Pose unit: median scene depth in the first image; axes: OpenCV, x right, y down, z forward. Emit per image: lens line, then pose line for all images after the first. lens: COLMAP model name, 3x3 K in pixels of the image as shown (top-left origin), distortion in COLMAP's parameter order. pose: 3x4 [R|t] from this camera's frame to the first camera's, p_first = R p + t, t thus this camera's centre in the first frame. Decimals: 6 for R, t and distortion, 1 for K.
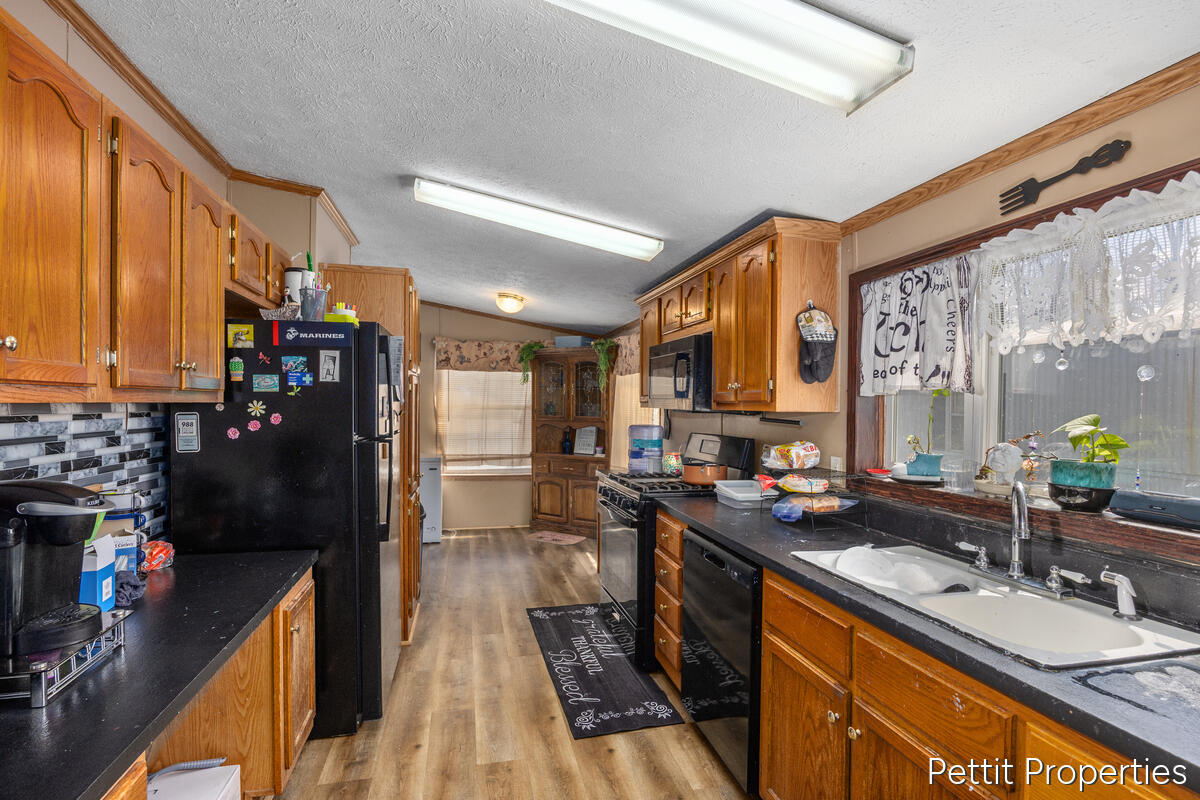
lens RADIAL K [[559.5, 0, 599.1], [0, 559.5, 411.4], [0, 0, 1]] dist [-0.014965, 0.000482]
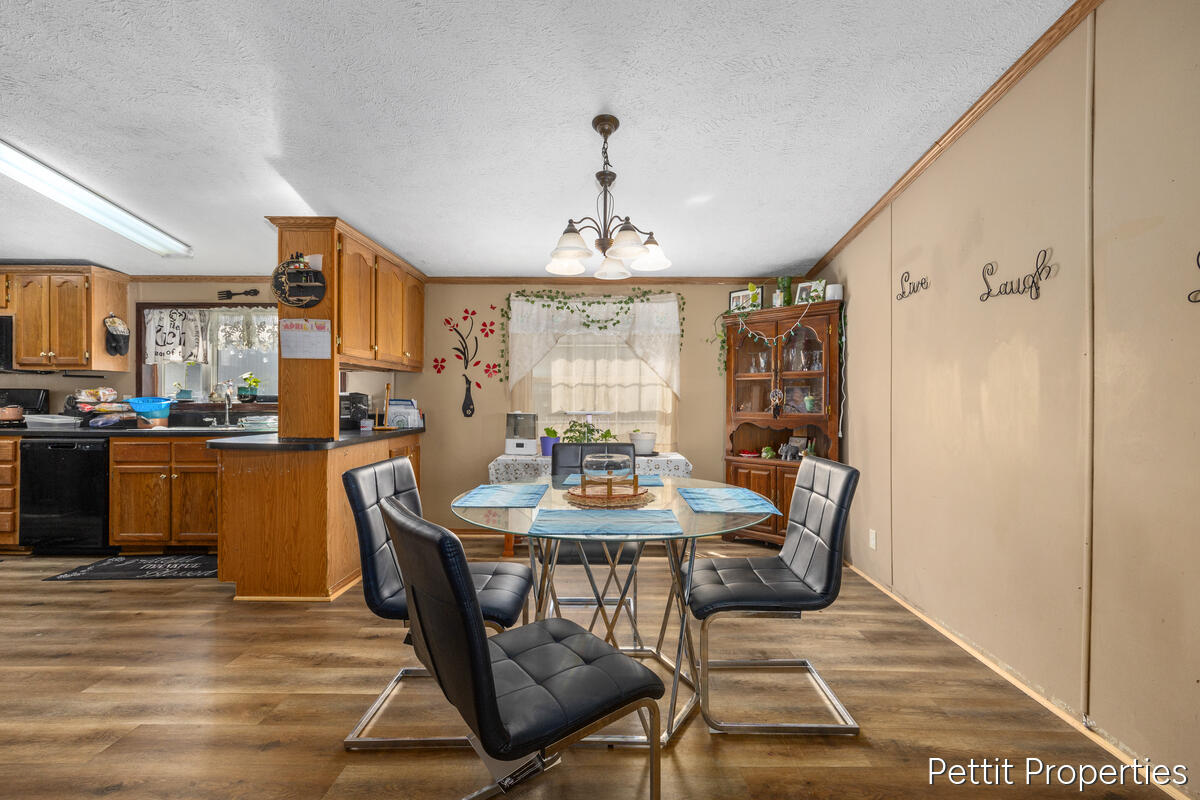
lens RADIAL K [[485.4, 0, 602.1], [0, 485.4, 404.5], [0, 0, 1]] dist [-0.000431, 0.000308]
pose [[0.241951, -0.016561, 0.970147, -0.958395], [0.009251, 0.999848, 0.014761, 0.123795], [-0.970244, 0.005403, 0.242068, -1.181292]]
